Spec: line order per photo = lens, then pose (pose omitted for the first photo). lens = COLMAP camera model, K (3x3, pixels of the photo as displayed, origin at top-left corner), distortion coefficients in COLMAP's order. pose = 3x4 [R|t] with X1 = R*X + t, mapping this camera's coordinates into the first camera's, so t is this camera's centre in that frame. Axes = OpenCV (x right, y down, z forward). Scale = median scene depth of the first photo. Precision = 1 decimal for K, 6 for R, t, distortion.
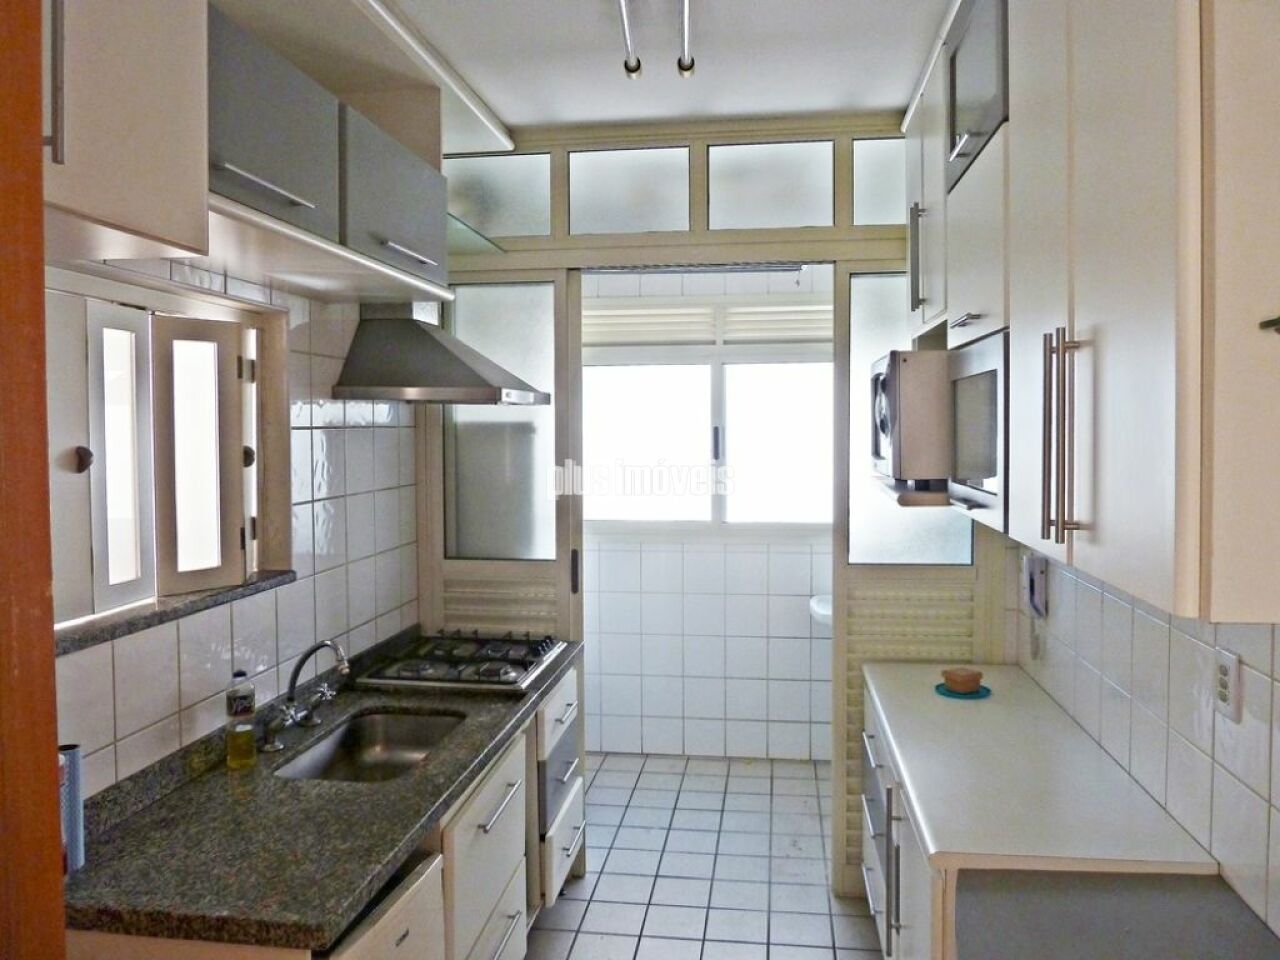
lens RADIAL K [[966.3, 0, 642.8], [0, 966.3, 455.4], [0, 0, 1]] dist [-0.008178, -0.010713]
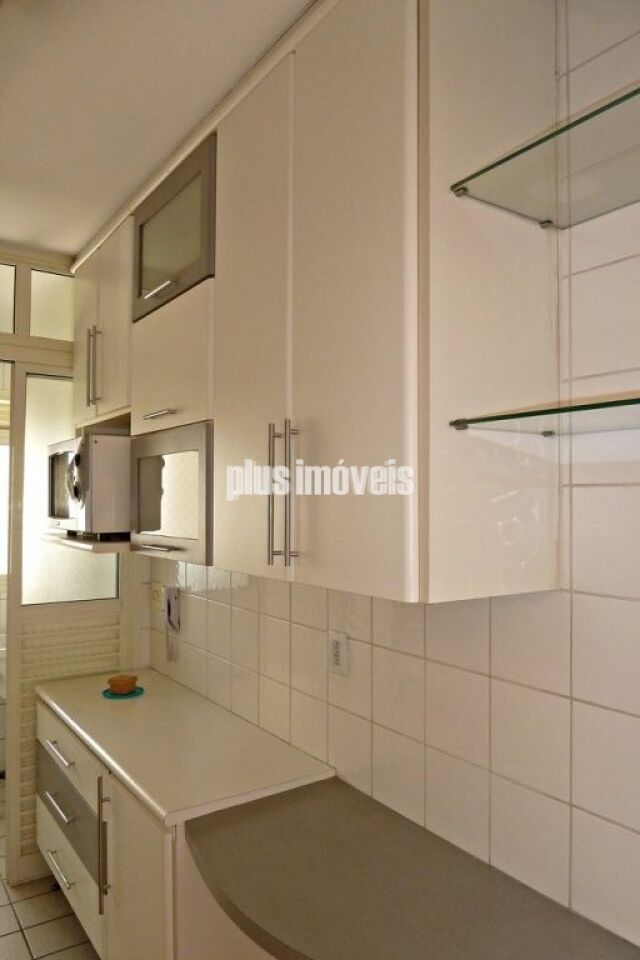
lens RADIAL K [[699.8, 0, 320.0], [0, 699.8, 480.0], [0, 0, 1]] dist [-0.002470, -0.006214]
pose [[0.745756, 0.032820, 0.665410, -0.117694], [0.010559, 0.998078, -0.061062, 0.012561], [-0.666136, 0.052563, 0.743976, 0.083806]]
